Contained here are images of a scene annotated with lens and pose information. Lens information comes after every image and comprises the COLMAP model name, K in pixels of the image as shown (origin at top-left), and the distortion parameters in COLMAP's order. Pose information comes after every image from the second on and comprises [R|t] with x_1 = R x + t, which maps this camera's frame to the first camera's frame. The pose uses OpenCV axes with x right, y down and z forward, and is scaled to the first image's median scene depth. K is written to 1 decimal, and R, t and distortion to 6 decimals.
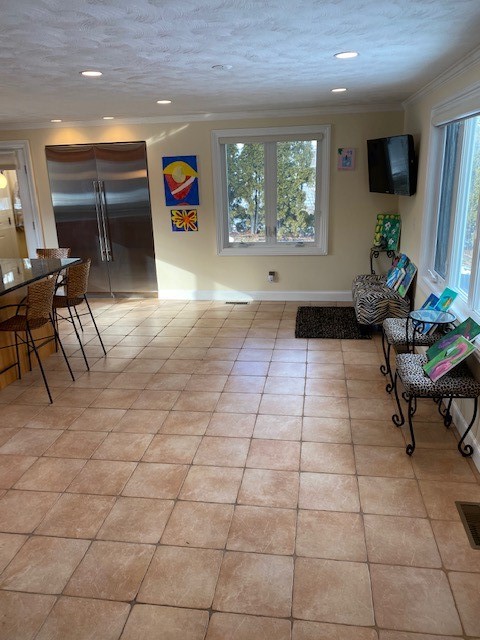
lens RADIAL K [[486.5, 0, 236.8], [0, 486.5, 317.4], [0, 0, 1]] dist [0.049642, -0.059550]
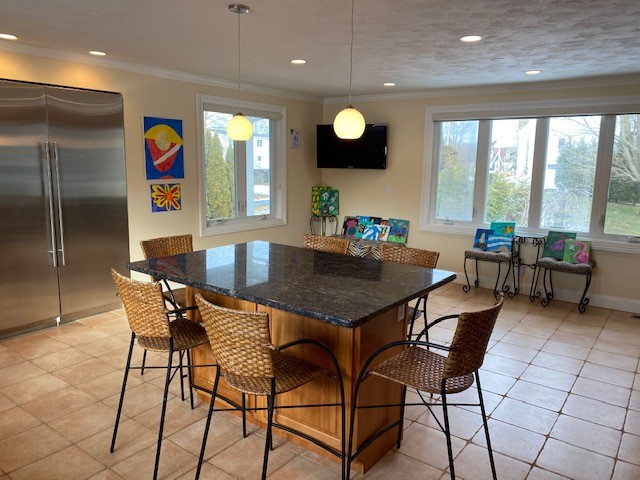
lens RADIAL K [[486.5, 0, 322.2], [0, 486.5, 238.5], [0, 0, 1]] dist [0.049642, -0.059550]
pose [[0.461592, -0.100889, 0.881337, -1.060828], [0.226047, 0.974092, -0.006883, -0.109682], [-0.857809, 0.202401, 0.472439, 0.648257]]
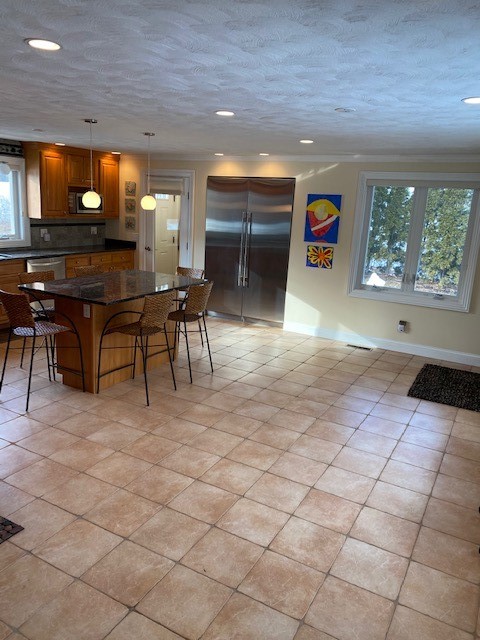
lens RADIAL K [[486.5, 0, 236.8], [0, 486.5, 317.4], [0, 0, 1]] dist [0.049642, -0.059550]
pose [[0.933679, 0.159590, -0.320585, 0.113788], [-0.181280, 0.982667, -0.038784, -0.010671], [0.308839, 0.094327, 0.946425, 0.016409]]
